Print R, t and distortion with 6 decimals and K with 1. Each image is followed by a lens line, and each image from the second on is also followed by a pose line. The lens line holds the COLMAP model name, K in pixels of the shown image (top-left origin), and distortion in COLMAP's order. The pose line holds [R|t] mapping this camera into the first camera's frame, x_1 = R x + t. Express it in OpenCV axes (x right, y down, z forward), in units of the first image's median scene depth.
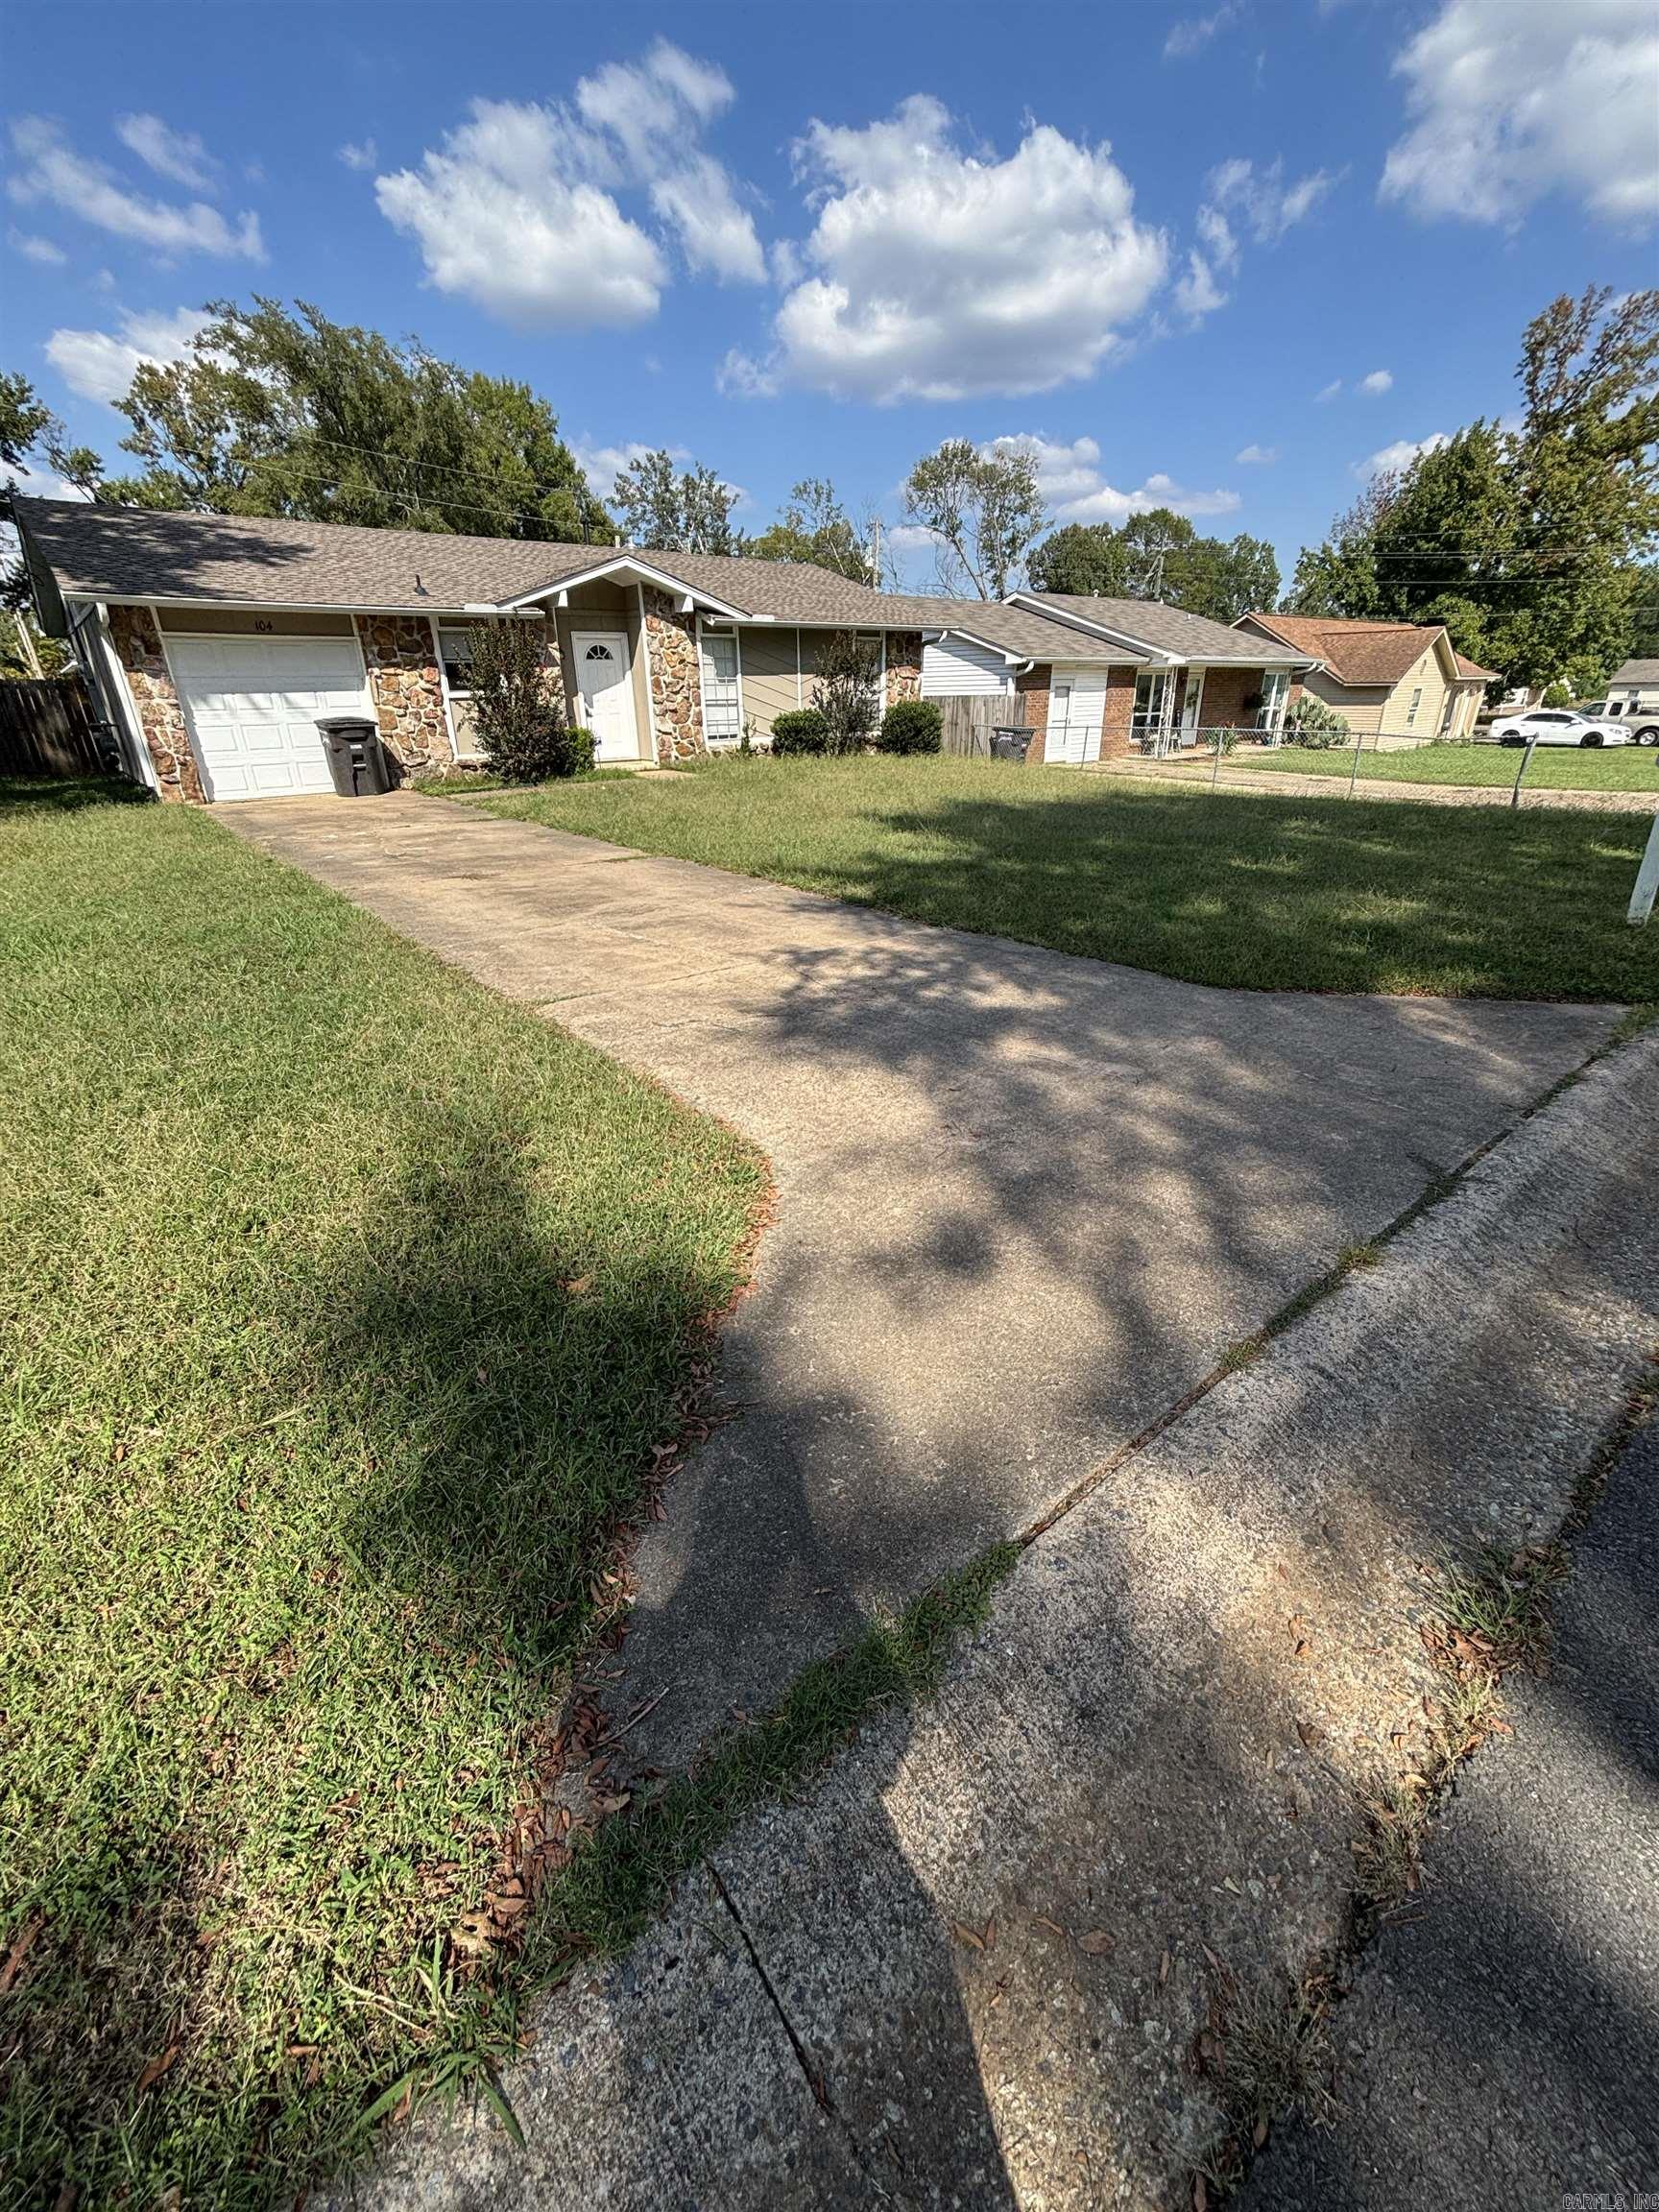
lens RADIAL K [[882.4, 0, 822.8], [0, 882.4, 1100.5], [0, 0, 1]] dist [0.014329, -0.007862]
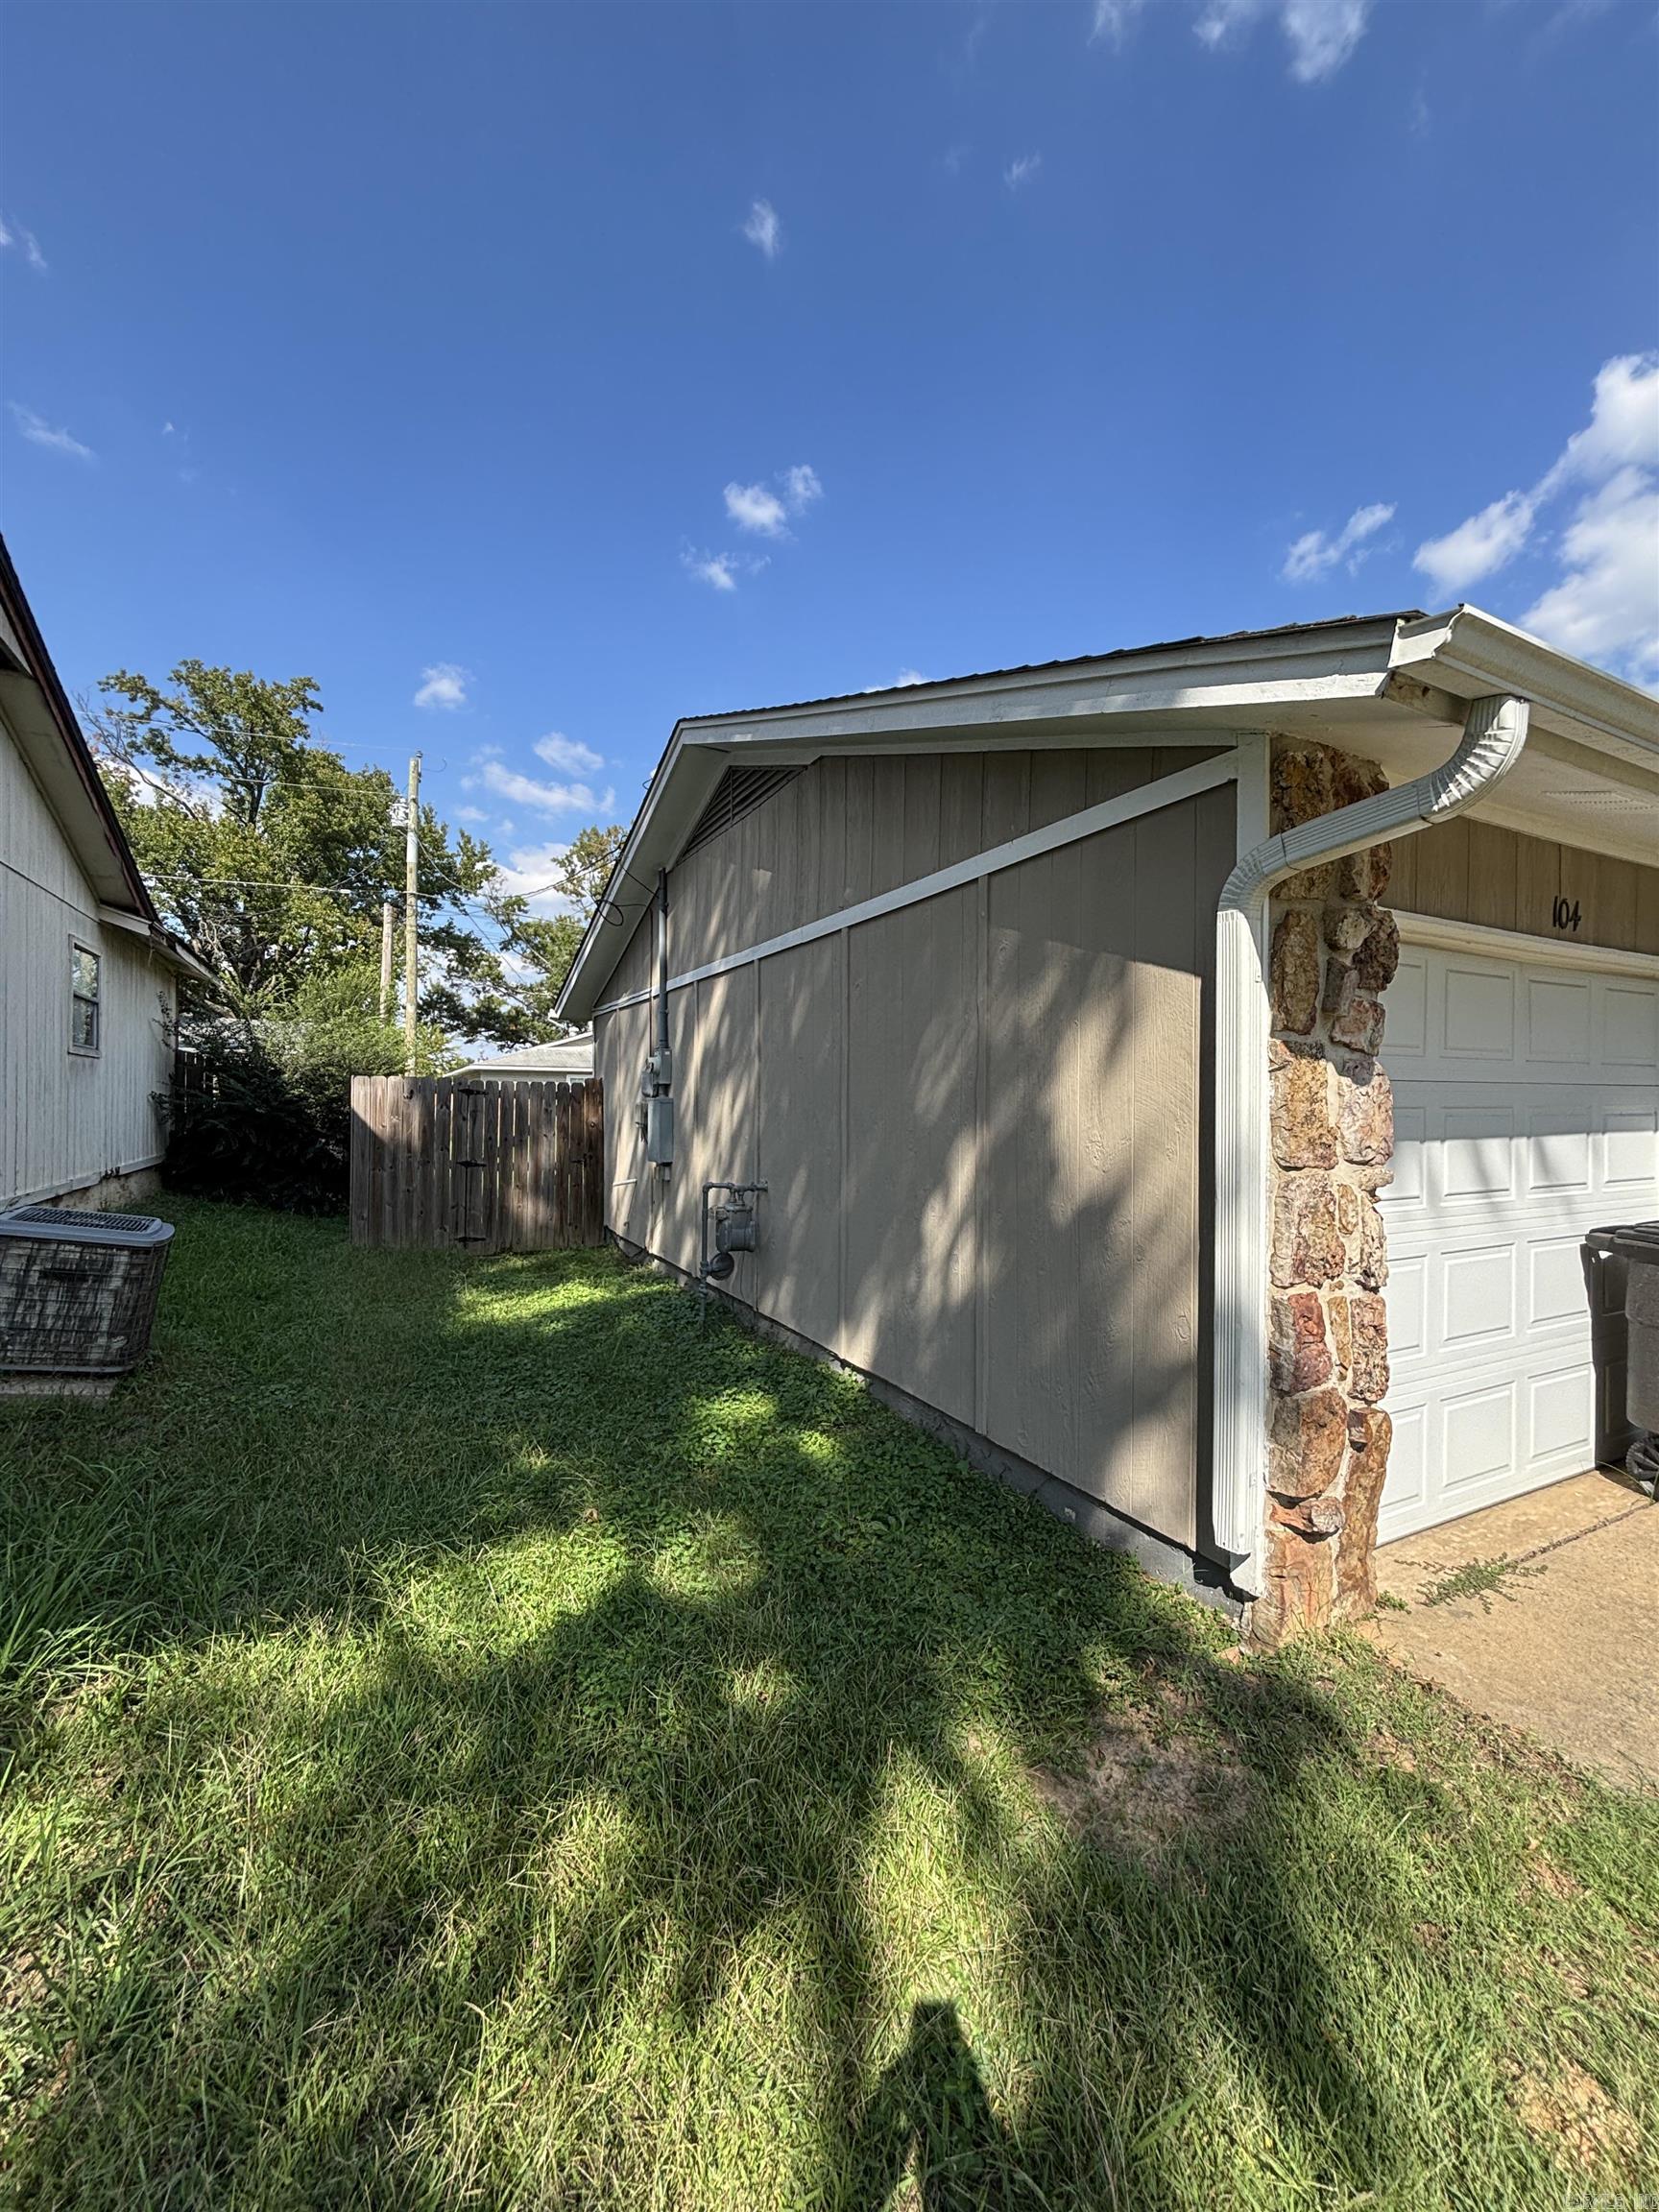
lens RADIAL K [[882.4, 0, 822.8], [0, 882.4, 1100.5], [0, 0, 1]] dist [0.014329, -0.007862]
pose [[0.977543, 0.009825, -0.210505, -0.230973], [-0.095772, 0.910506, -0.402251, -0.093570], [0.187714, 0.413378, 0.891001, 0.197088]]
